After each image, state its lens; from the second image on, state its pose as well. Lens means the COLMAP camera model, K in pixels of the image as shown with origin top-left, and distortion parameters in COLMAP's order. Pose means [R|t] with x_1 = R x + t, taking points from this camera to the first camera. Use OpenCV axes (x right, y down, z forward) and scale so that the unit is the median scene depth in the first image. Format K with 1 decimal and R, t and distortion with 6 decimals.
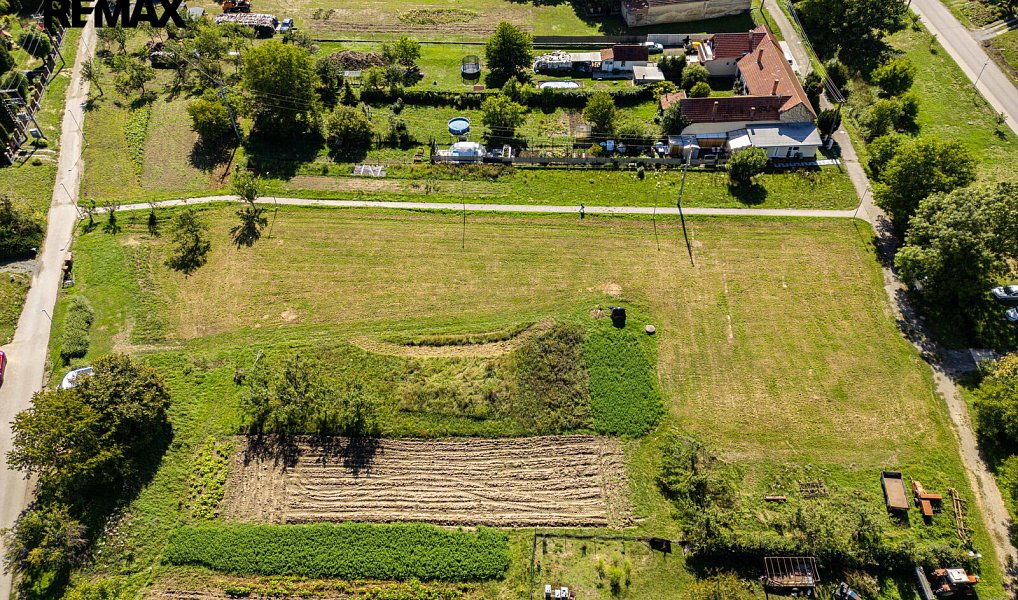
lens RADIAL K [[713.1, 0, 508.1], [0, 713.1, 304.4], [0, 0, 1]] dist [0.055665, -0.054937]
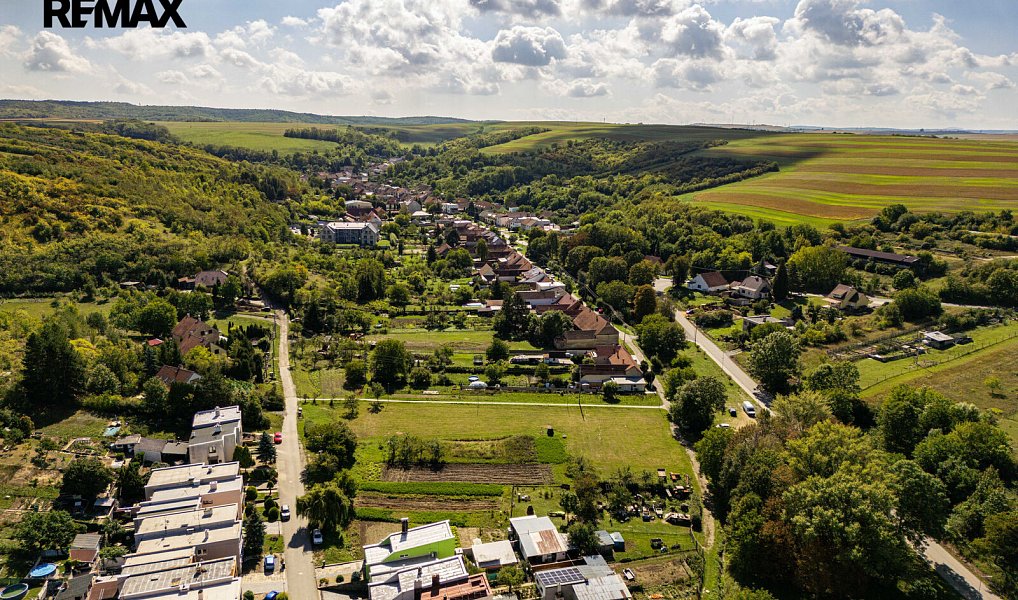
lens RADIAL K [[713.1, 0, 506.4], [0, 713.1, 295.6], [0, 0, 1]] dist [0.055665, -0.054937]
pose [[0.999144, 0.021118, 0.035560, -0.062868], [0.002520, 0.827122, -0.562017, 0.836812], [-0.041281, 0.561625, 0.826361, -0.977314]]
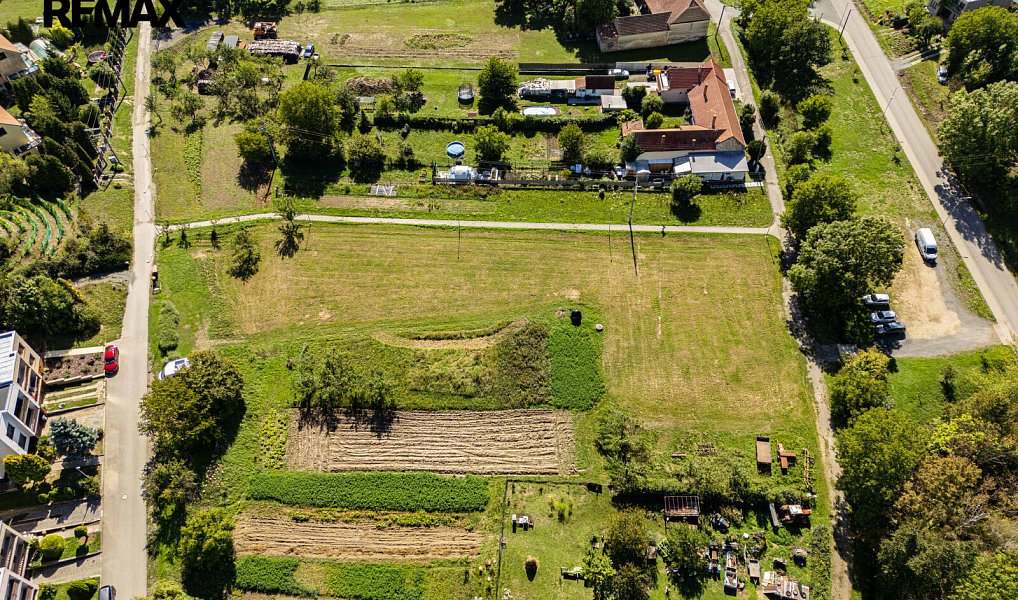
lens RADIAL K [[713.1, 0, 508.1], [0, 713.1, 304.8], [0, 0, 1]] dist [0.055665, -0.054937]
pose [[0.999967, 0.002058, -0.007800, 0.036927], [-0.001420, 0.996719, 0.080933, -0.102426], [0.007941, -0.080919, 0.996689, -0.280556]]
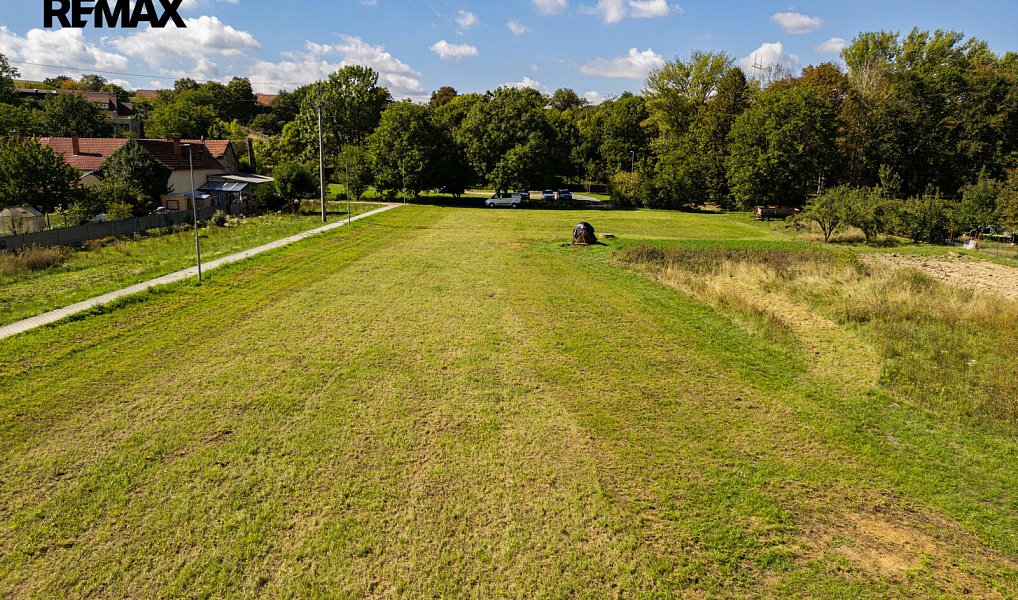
lens RADIAL K [[713.1, 0, 513.2], [0, 713.1, 300.2], [0, 0, 1]] dist [0.055665, -0.054937]
pose [[-0.036126, -0.175369, 0.983840, -0.394502], [0.726386, 0.671519, 0.146371, -0.073505], [-0.686336, 0.719936, 0.103127, 0.937789]]
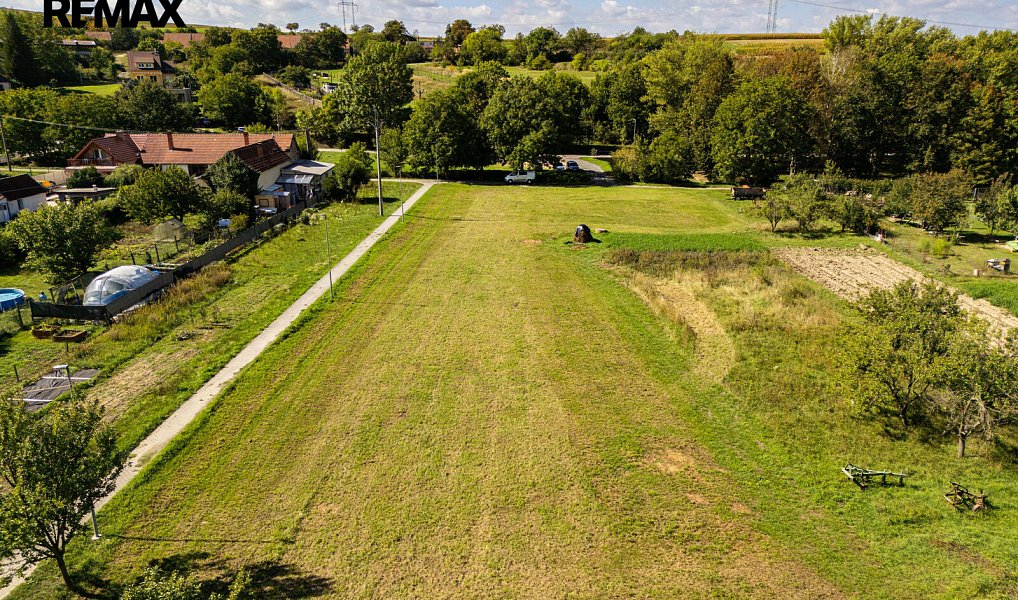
lens RADIAL K [[713.1, 0, 514.7], [0, 713.1, 298.3], [0, 0, 1]] dist [0.055665, -0.054937]
pose [[-0.019707, -0.280698, 0.959594, -0.561837], [0.732796, 0.648878, 0.204858, -0.144113], [-0.680163, 0.707224, 0.192907, 0.874797]]
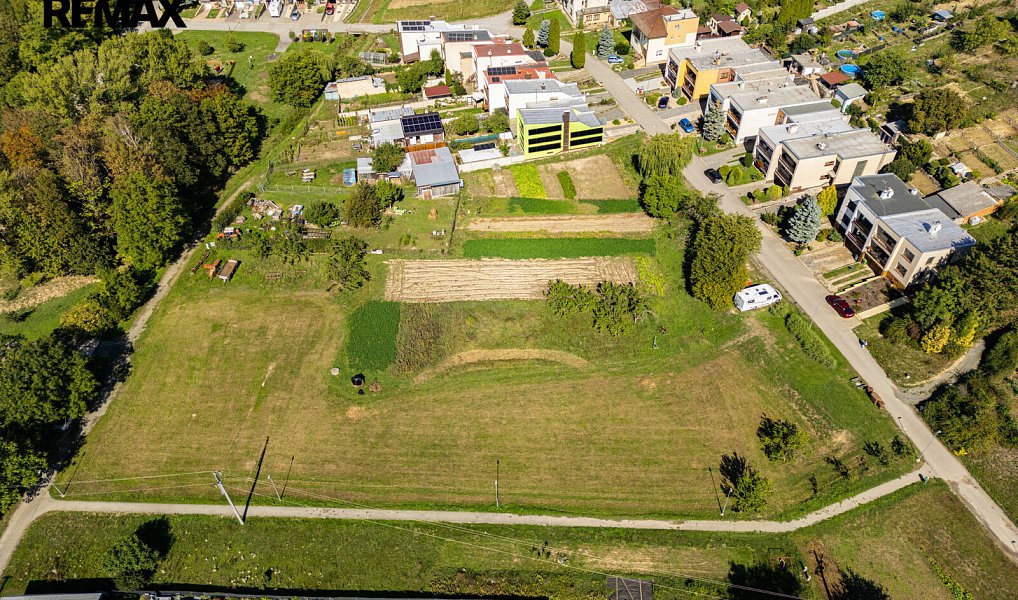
lens RADIAL K [[713.1, 0, 511.1], [0, 713.1, 289.8], [0, 0, 1]] dist [0.055665, -0.054937]
pose [[-0.999459, 0.028988, 0.015507, -0.104322], [0.014528, -0.033667, 0.999328, -1.038090], [0.029490, 0.999013, 0.033227, 0.757964]]
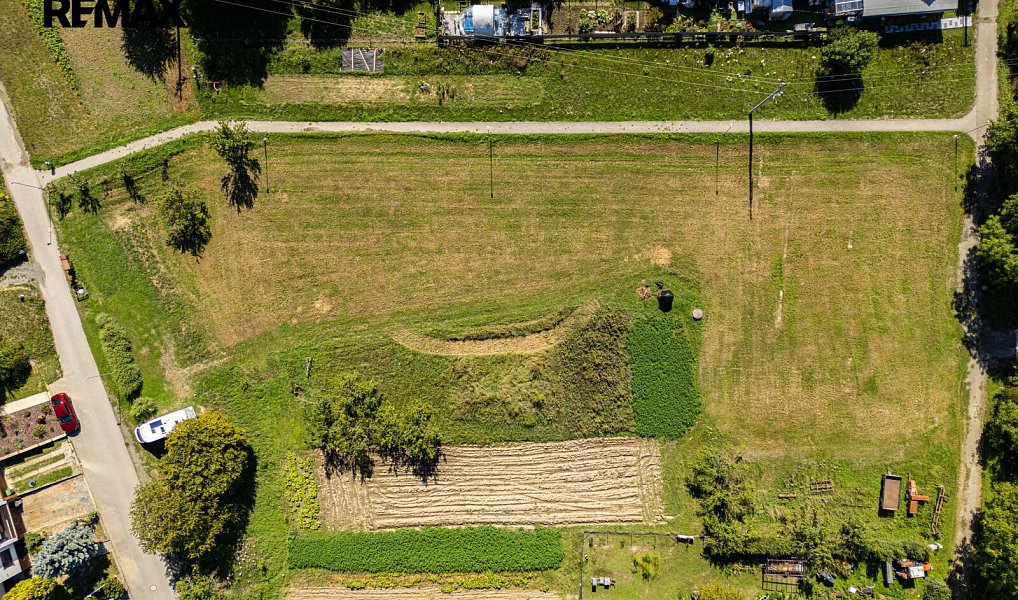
lens RADIAL K [[713.1, 0, 506.2], [0, 713.1, 297.7], [0, 0, 1]] dist [0.055665, -0.054937]
pose [[0.998775, -0.047475, -0.013929, -0.042266], [0.044175, 0.728902, 0.683192, -0.599519], [-0.022282, -0.682970, 0.730106, 0.280594]]
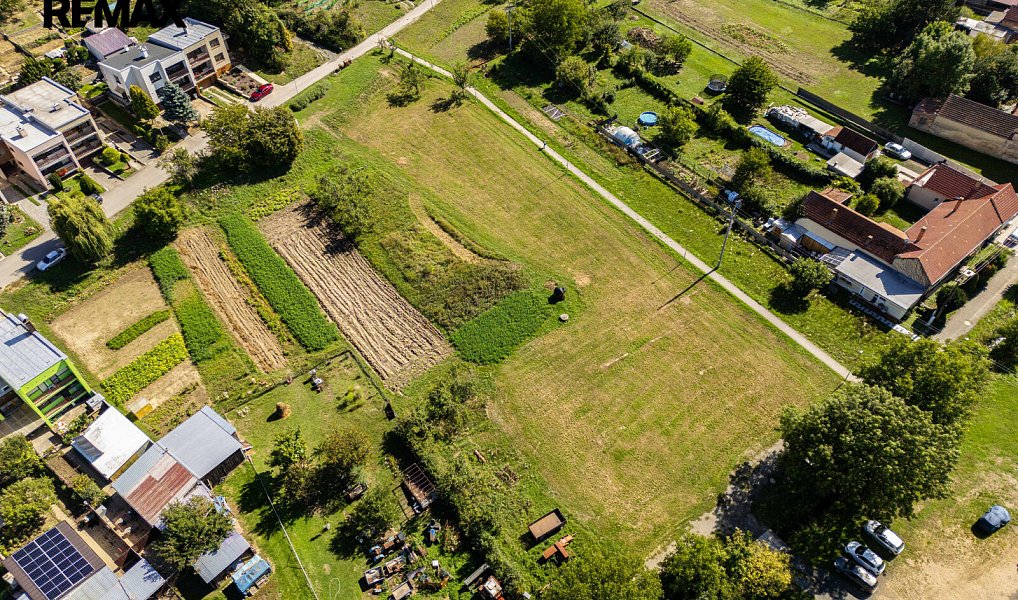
lens RADIAL K [[713.1, 0, 502.4], [0, 713.1, 303.7], [0, 0, 1]] dist [0.055665, -0.054937]
pose [[0.626451, 0.576561, -0.524535, 0.649989], [-0.568669, 0.798301, 0.198321, -0.136275], [0.533081, 0.174048, 0.827969, 0.010890]]
